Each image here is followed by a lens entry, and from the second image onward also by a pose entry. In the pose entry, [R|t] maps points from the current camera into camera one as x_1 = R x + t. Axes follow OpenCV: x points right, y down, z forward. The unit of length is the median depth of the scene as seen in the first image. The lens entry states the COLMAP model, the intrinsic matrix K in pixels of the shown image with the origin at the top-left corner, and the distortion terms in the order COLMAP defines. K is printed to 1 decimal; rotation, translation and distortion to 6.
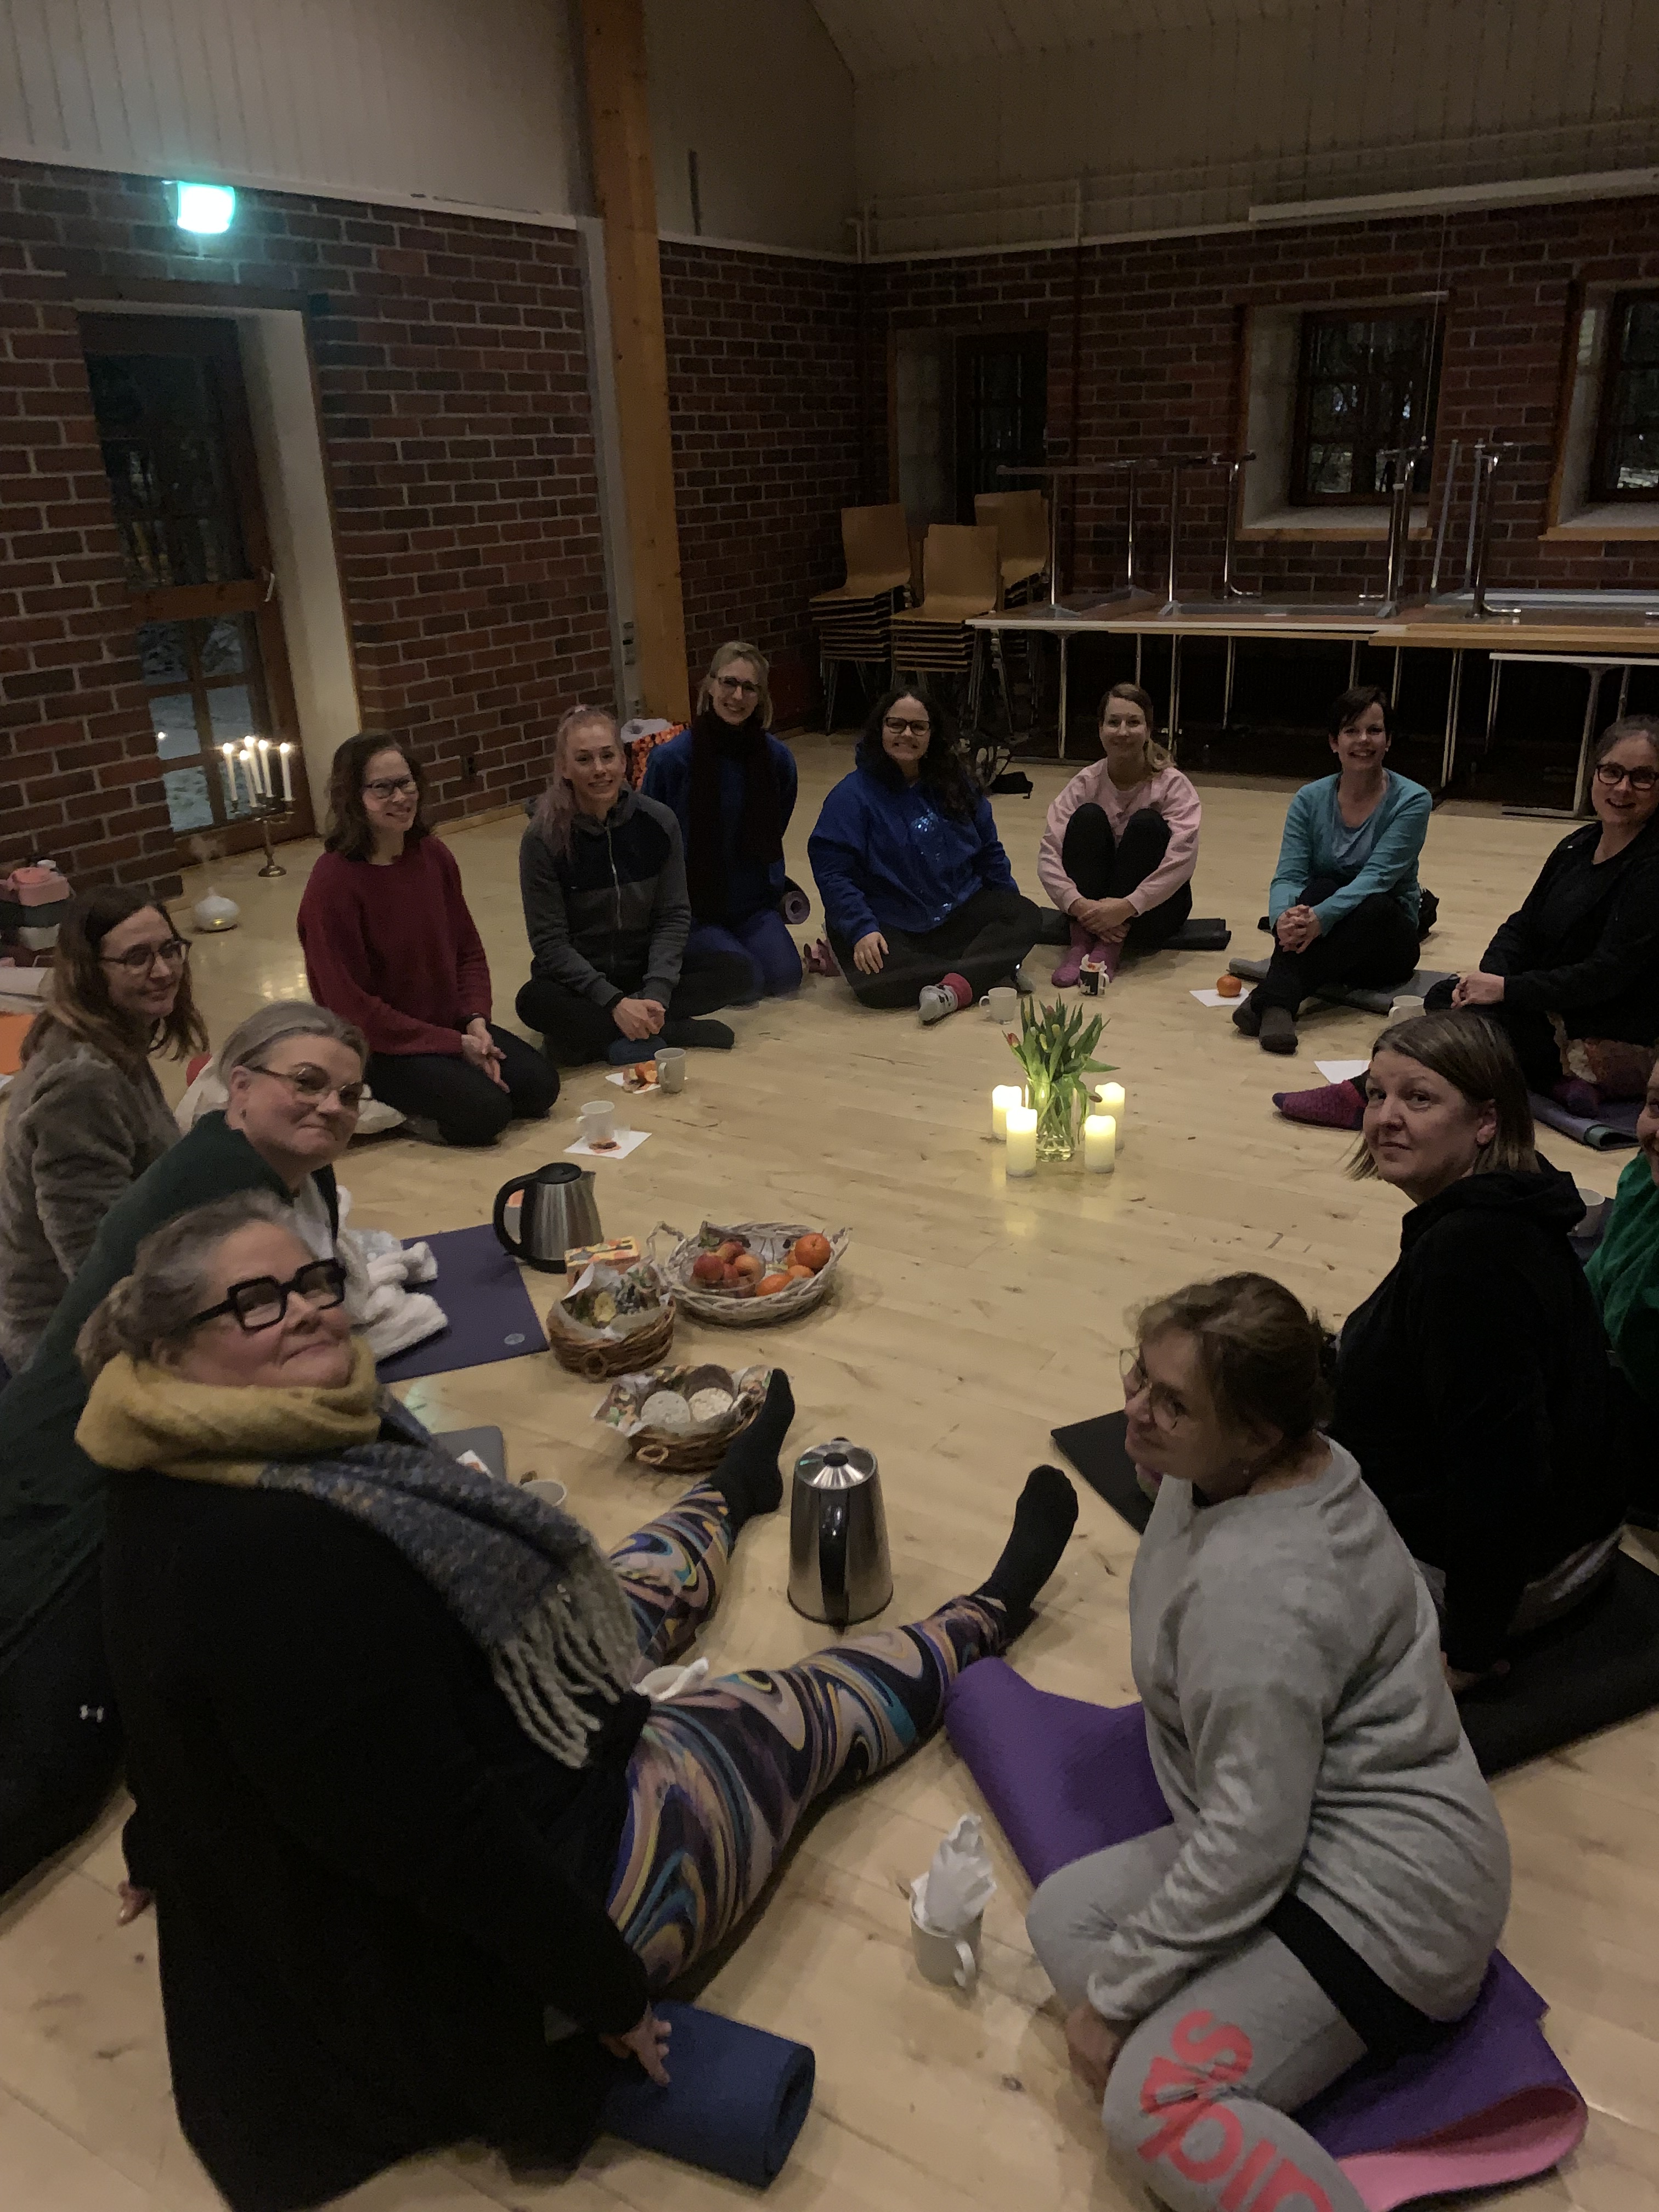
lens RADIAL K [[1686.0, 0, 841.3], [0, 1686.0, 1105.4], [0, 0, 1]] dist [0.011553, -0.003664]
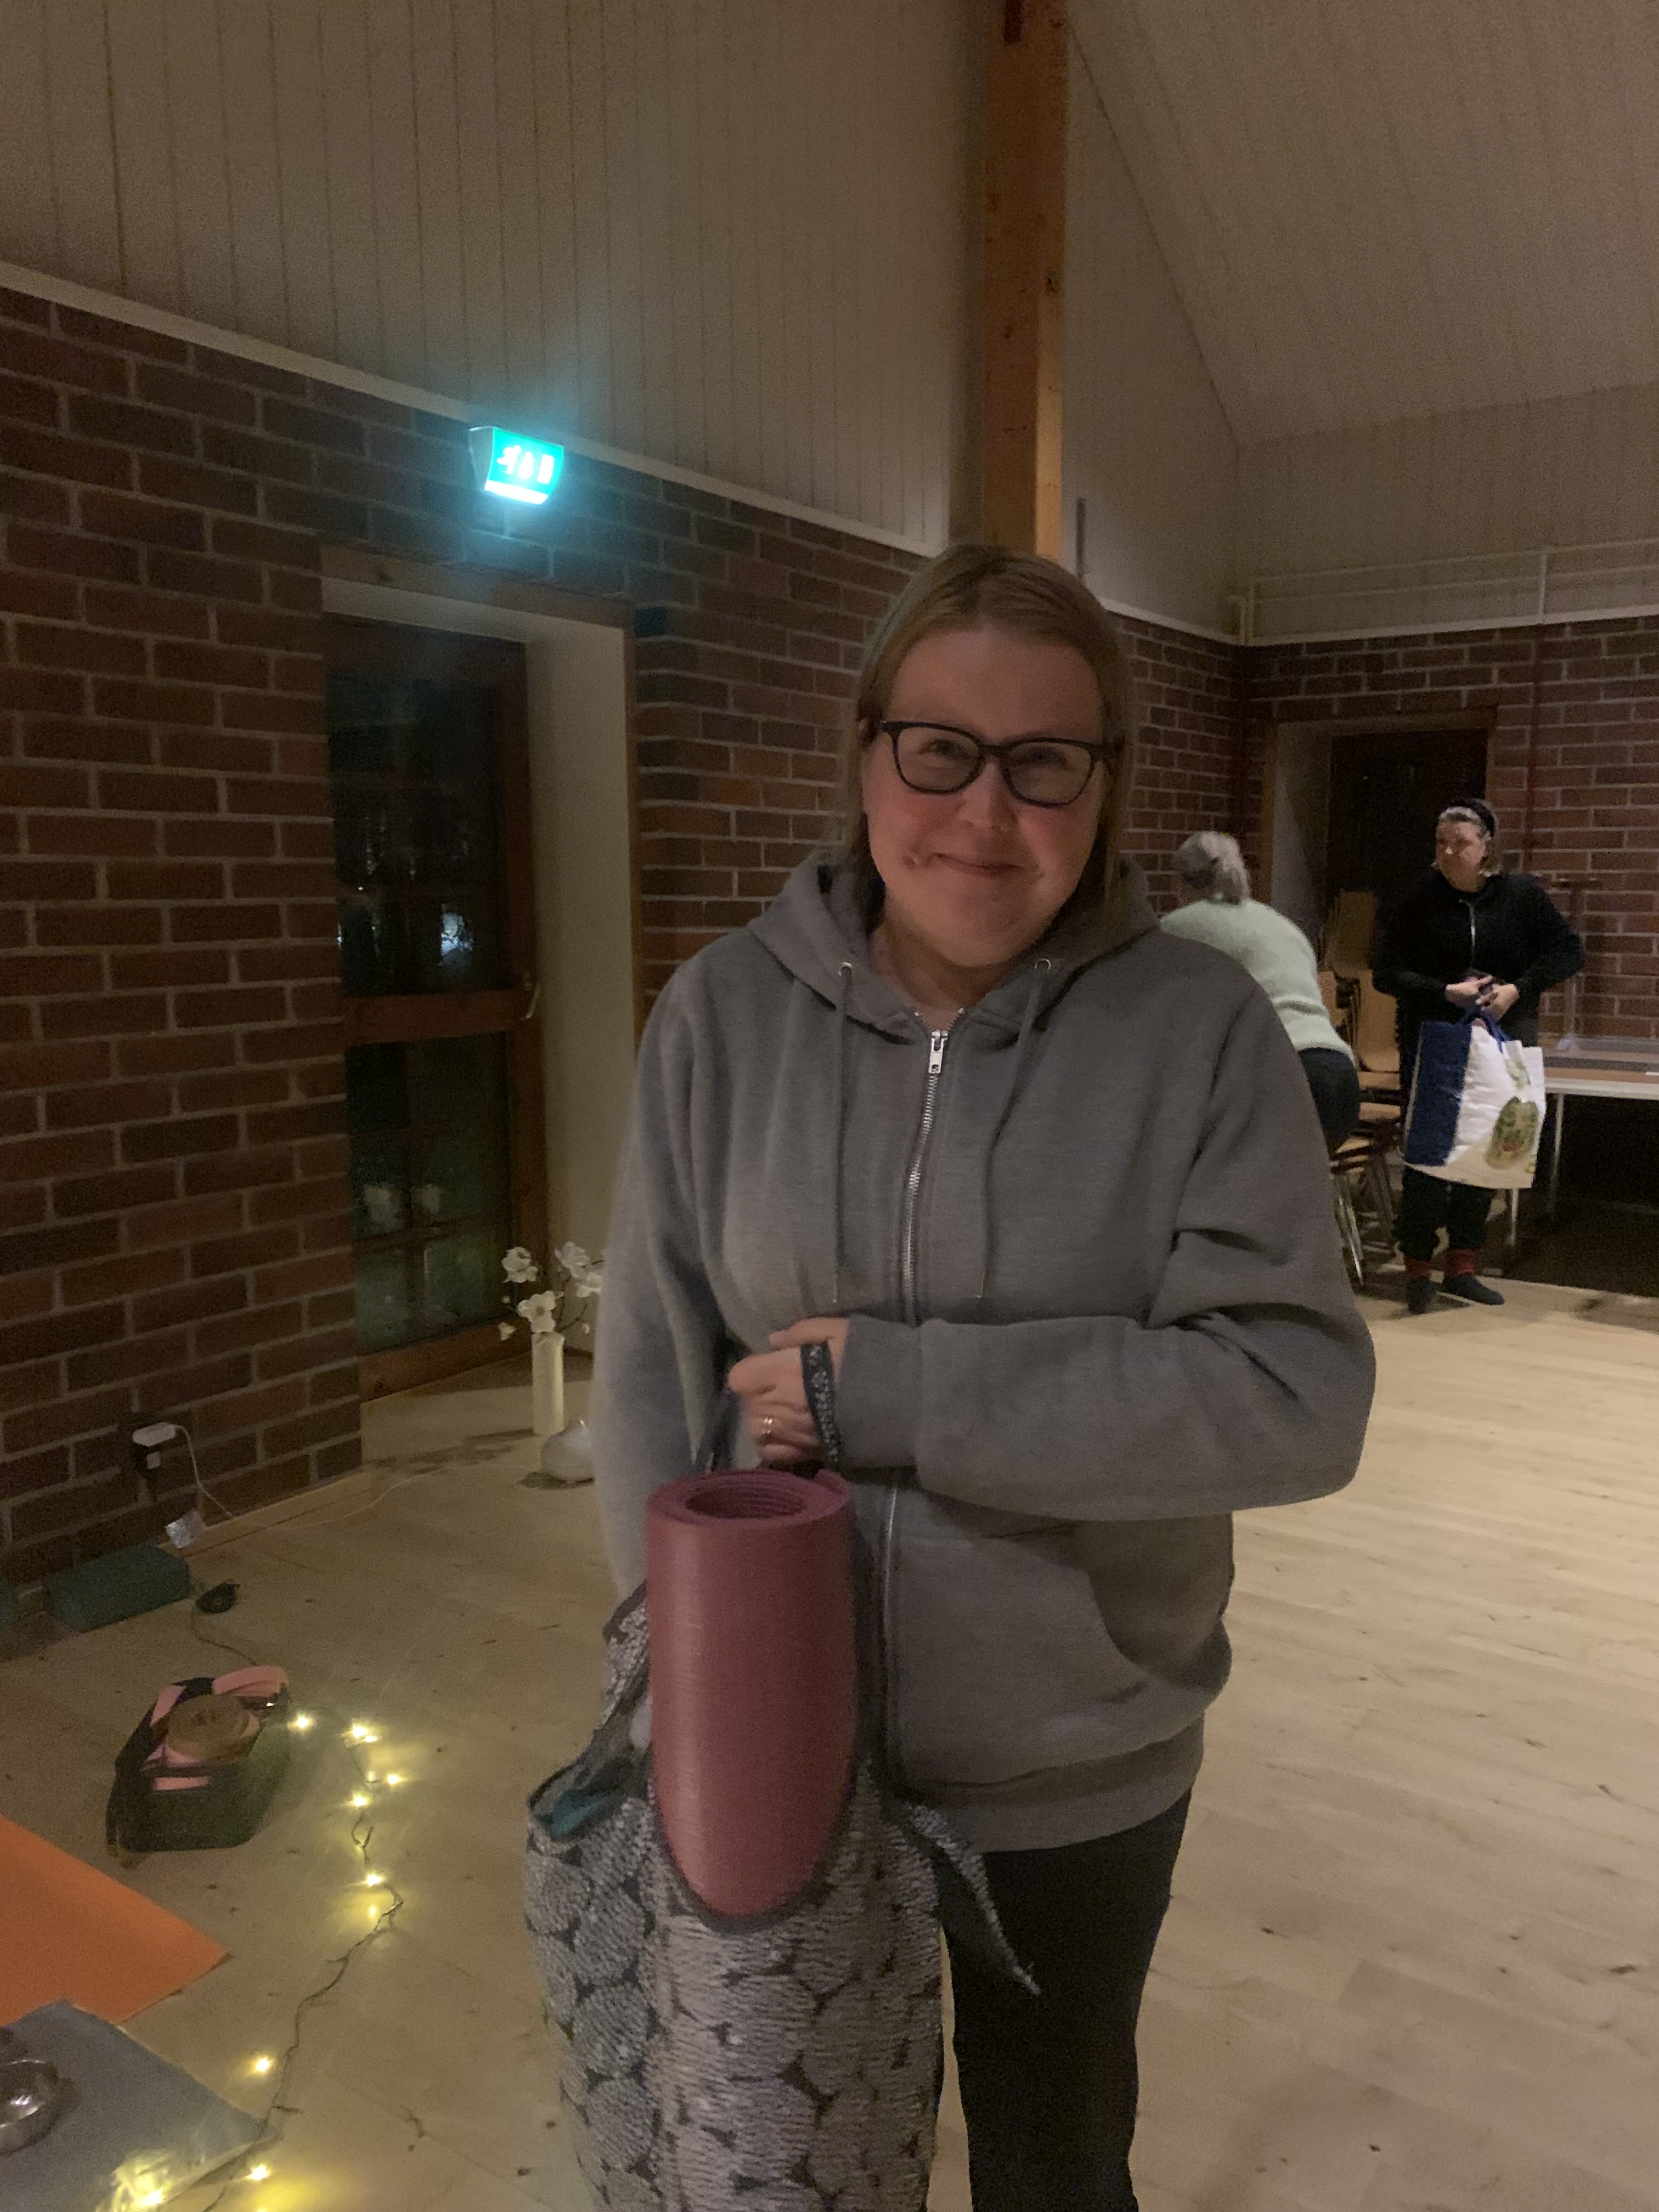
lens RADIAL K [[1686.0, 0, 879.1], [0, 1686.0, 1097.1], [0, 0, 1]] dist [0.011553, -0.003664]
pose [[0.998165, 0.035219, -0.049247, -0.146758], [-0.046238, 0.968543, -0.244514, -0.095636], [0.039086, 0.246342, 0.968394, 0.315340]]
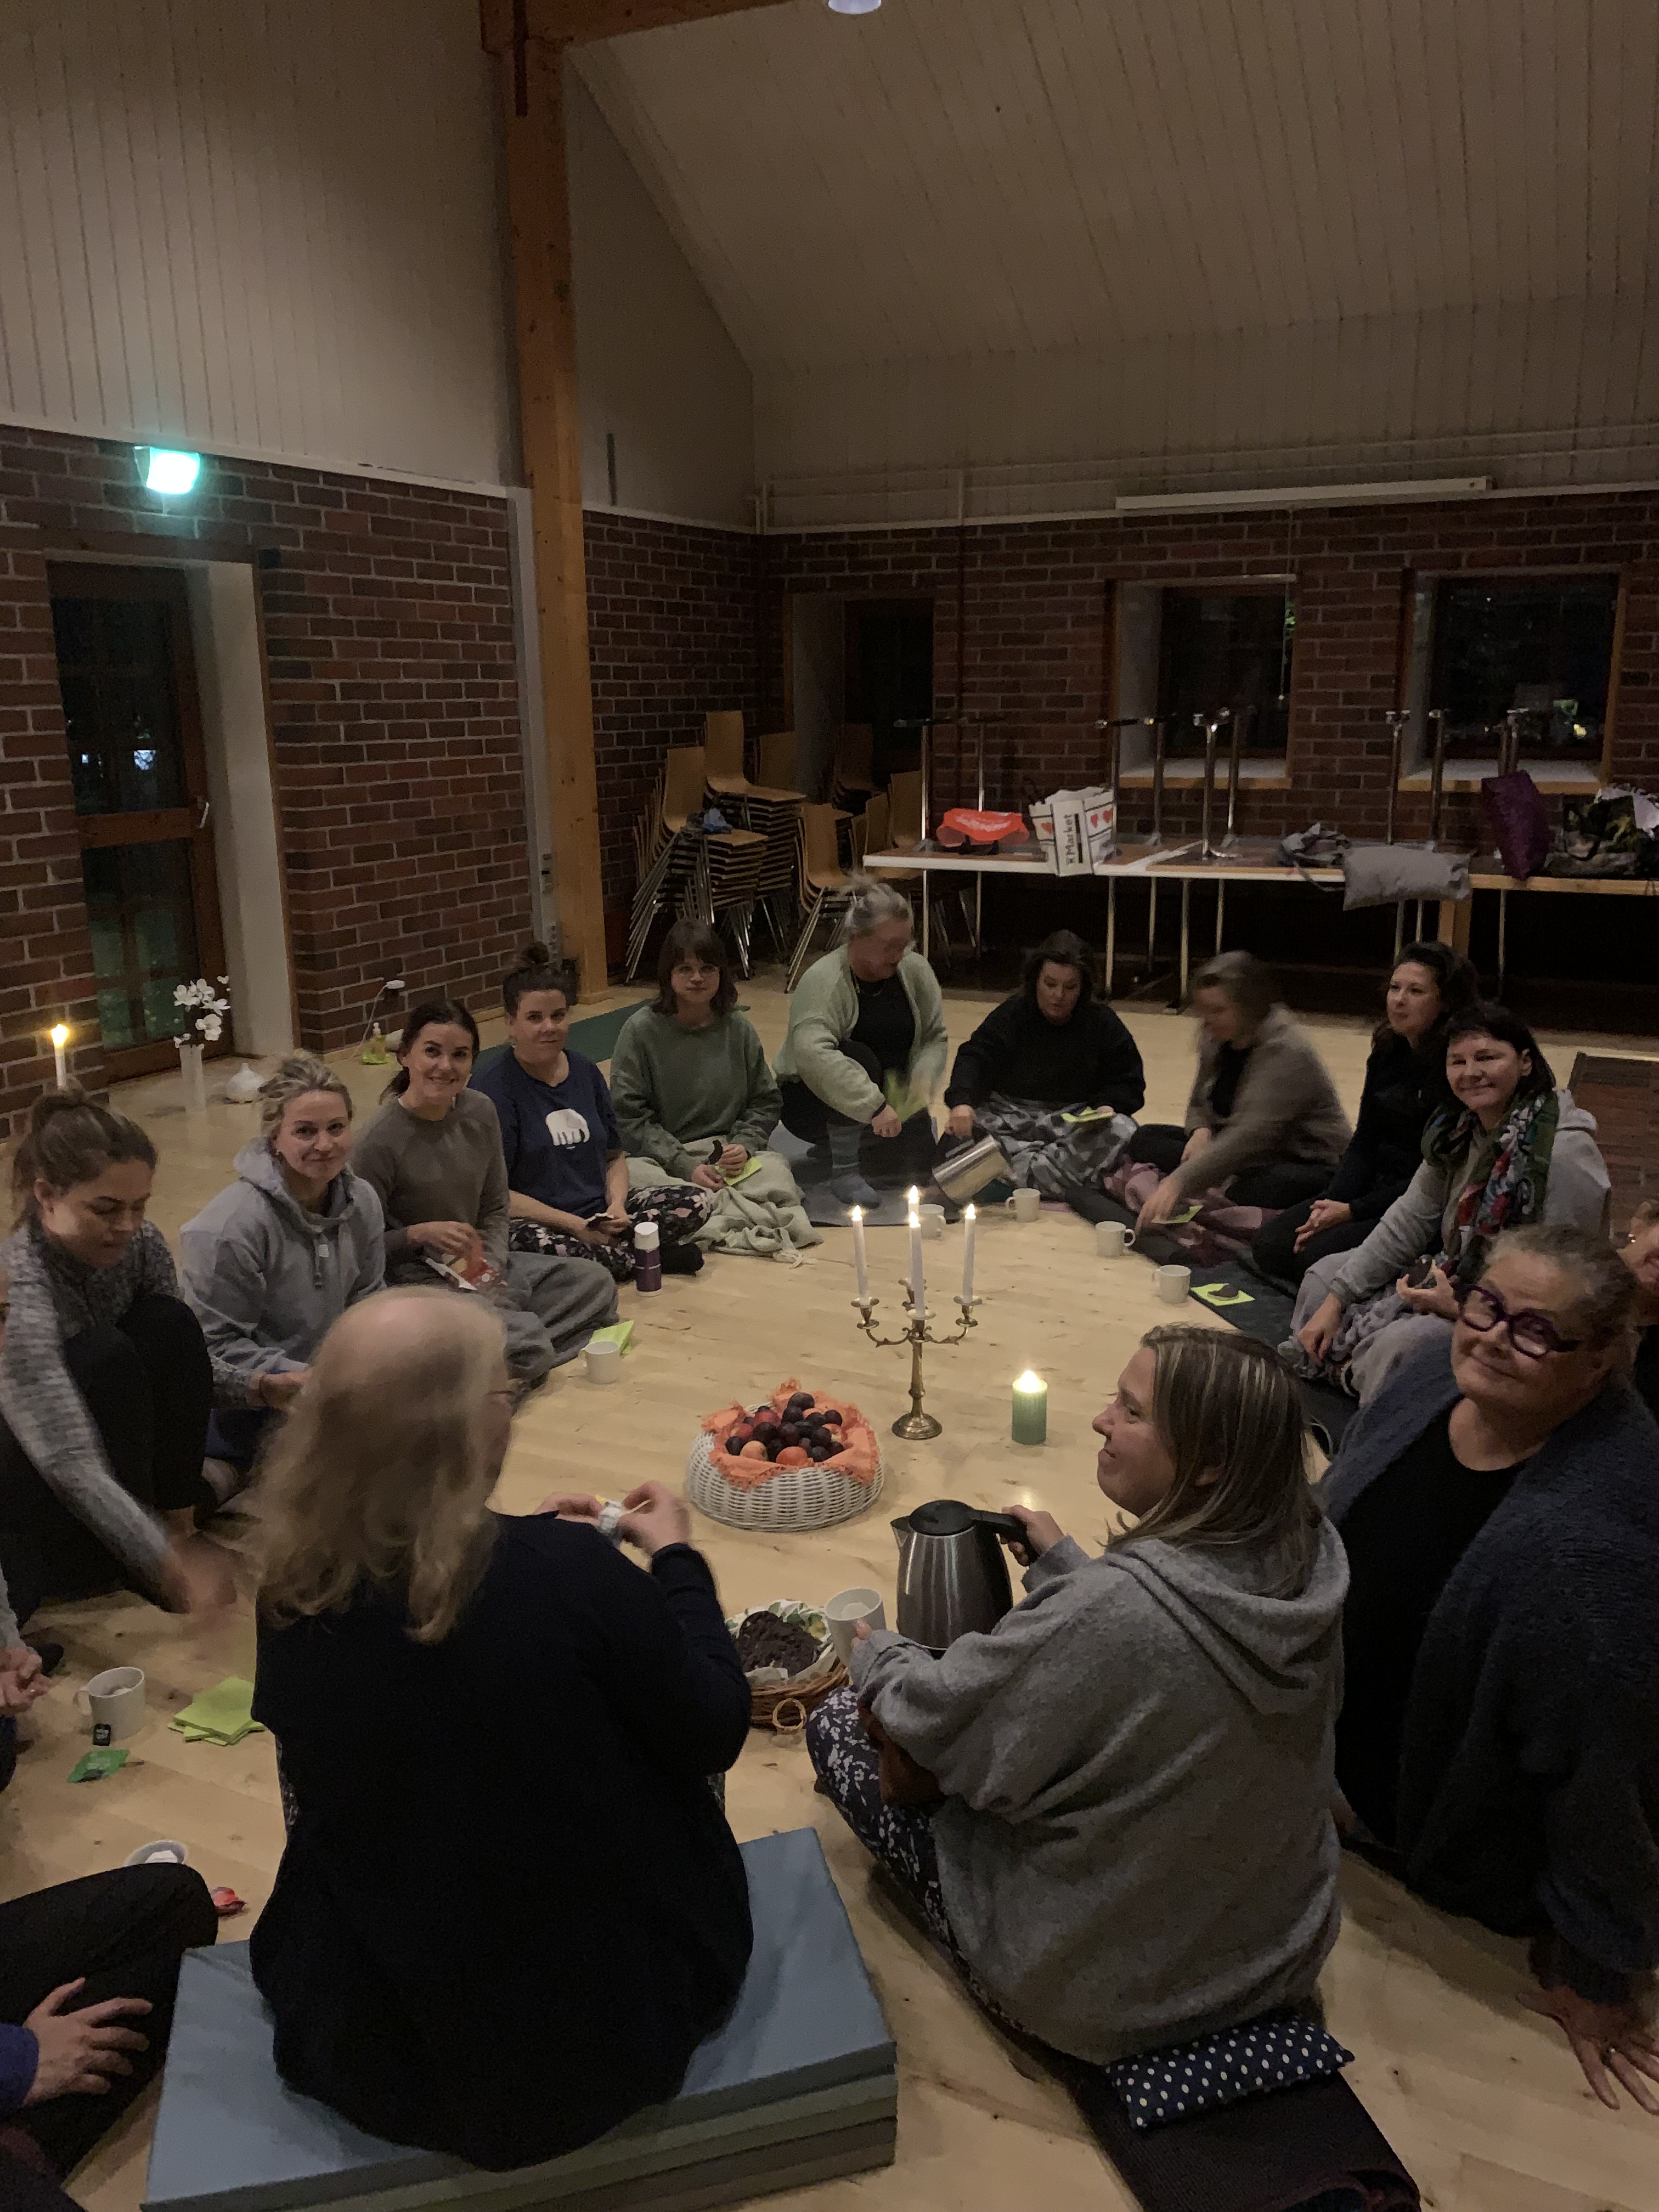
lens RADIAL K [[1686.0, 0, 840.4], [0, 1686.0, 1081.8], [0, 0, 1]] dist [0.011553, -0.003664]
pose [[0.996222, 0.000590, 0.086835, -0.038183], [0.012111, 0.989260, -0.145662, 0.007256], [-0.085989, 0.146164, 0.985516, -0.020871]]
